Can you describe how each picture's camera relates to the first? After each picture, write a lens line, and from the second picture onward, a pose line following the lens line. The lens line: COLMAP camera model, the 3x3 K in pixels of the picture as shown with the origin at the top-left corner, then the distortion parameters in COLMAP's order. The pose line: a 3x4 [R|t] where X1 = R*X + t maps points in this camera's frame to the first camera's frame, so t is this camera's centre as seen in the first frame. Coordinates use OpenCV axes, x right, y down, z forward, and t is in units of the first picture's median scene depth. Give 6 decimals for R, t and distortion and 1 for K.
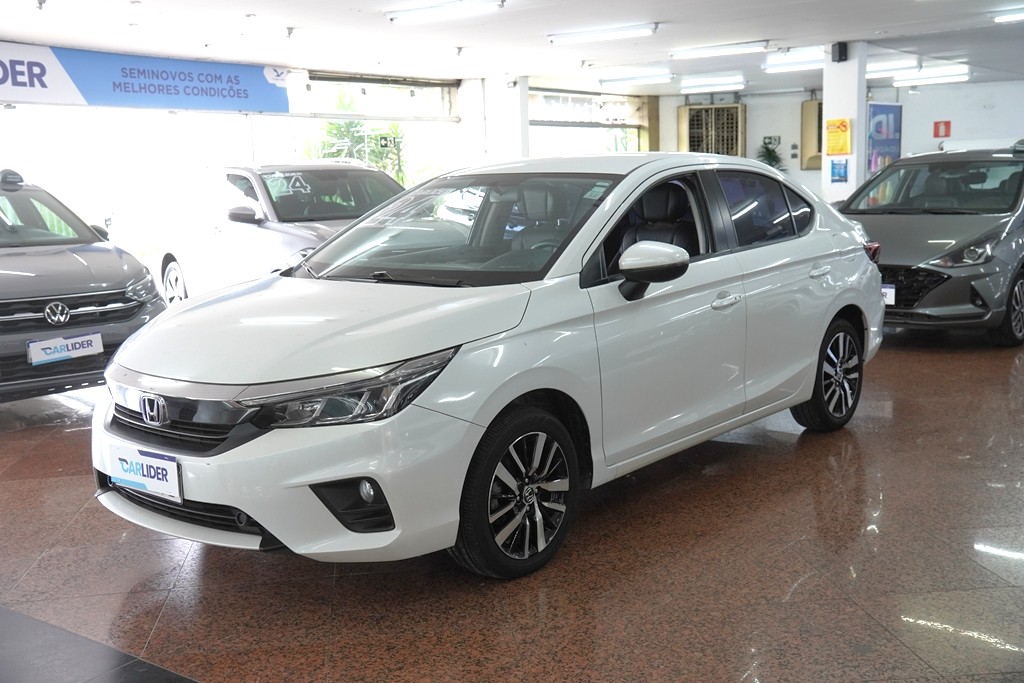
lens RADIAL K [[1074.2, 0, 512.0], [0, 1074.2, 341.5], [0, 0, 1]] dist [0.054557, 0.017395]
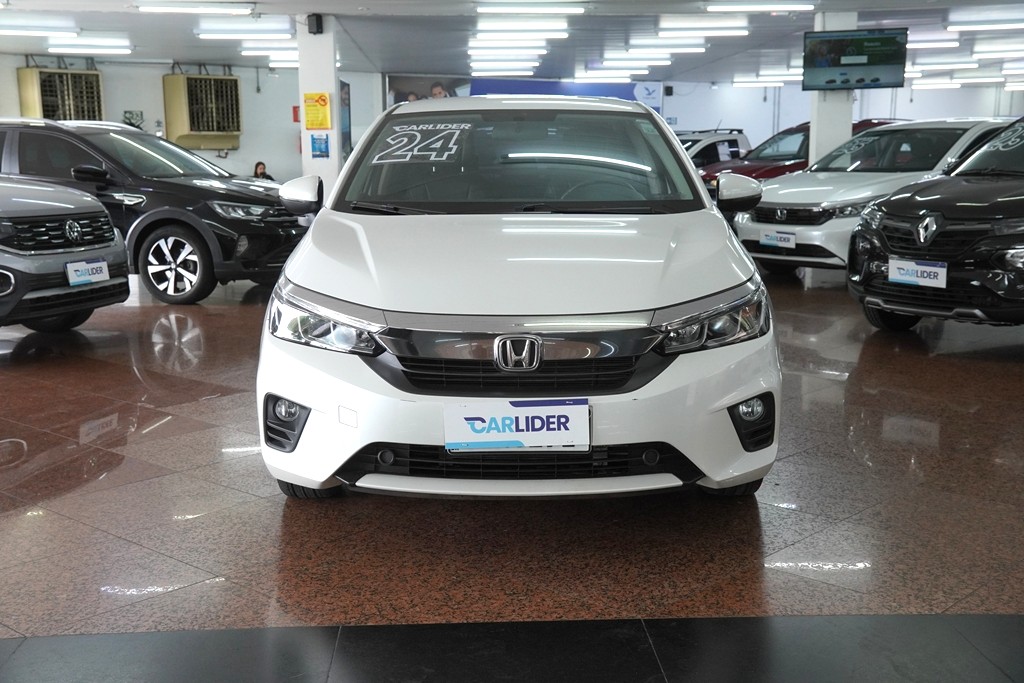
lens RADIAL K [[1174.0, 0, 512.0], [0, 1174.0, 341.5], [0, 0, 1]] dist [0.004551, 0.226601]
pose [[0.764366, -0.075935, 0.640295, -0.257886], [0.081143, 0.996475, 0.021310, 0.009499], [-0.639656, 0.035667, 0.767833, 0.081878]]
